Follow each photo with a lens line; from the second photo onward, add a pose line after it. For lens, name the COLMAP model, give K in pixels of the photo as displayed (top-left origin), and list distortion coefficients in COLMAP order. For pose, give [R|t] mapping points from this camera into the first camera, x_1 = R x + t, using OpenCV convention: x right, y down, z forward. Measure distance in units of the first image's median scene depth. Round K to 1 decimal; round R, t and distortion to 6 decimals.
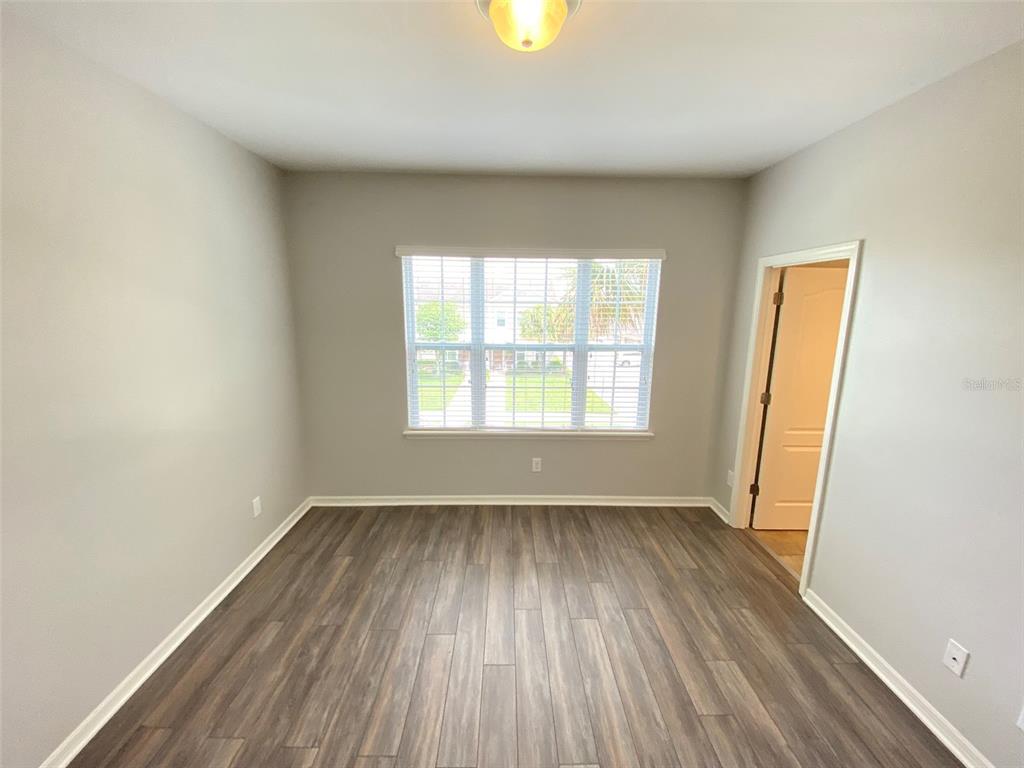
lens RADIAL K [[421.5, 0, 514.5], [0, 421.5, 386.2], [0, 0, 1]] dist [0.027179, -0.020697]
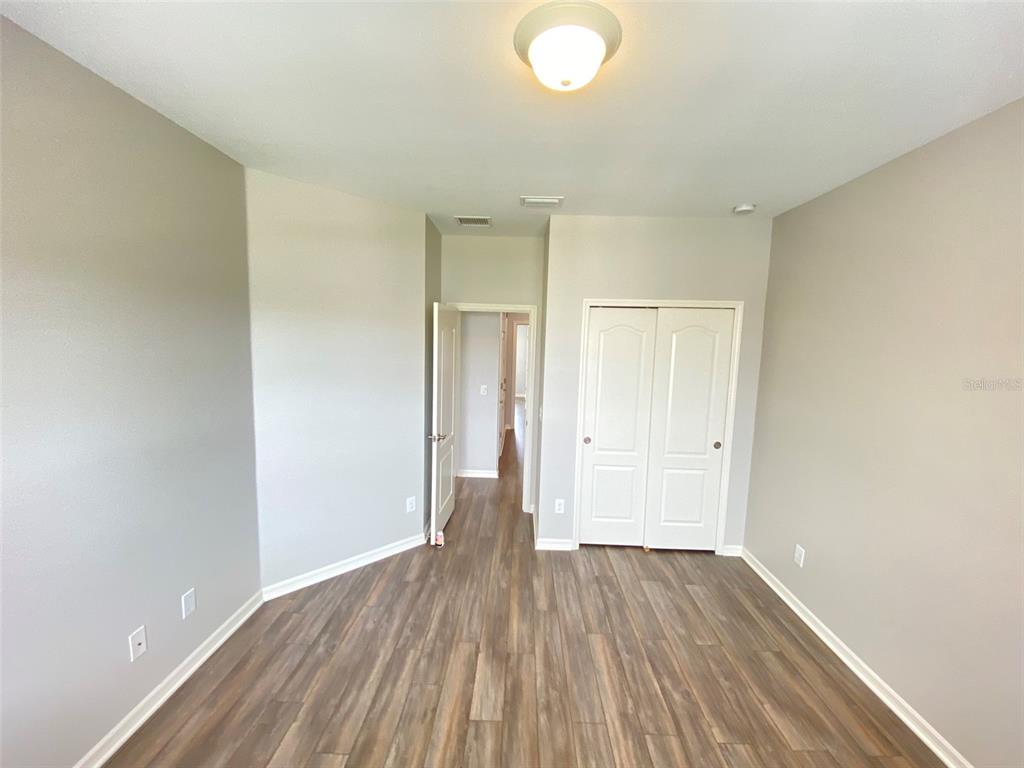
lens RADIAL K [[421.5, 0, 514.5], [0, 421.5, 386.2], [0, 0, 1]] dist [0.027179, -0.020697]
pose [[-0.998392, -0.045471, 0.033841, 0.054917], [-0.033603, 0.955622, 0.292675, -0.257195], [-0.045648, 0.291067, -0.955613, 1.366516]]
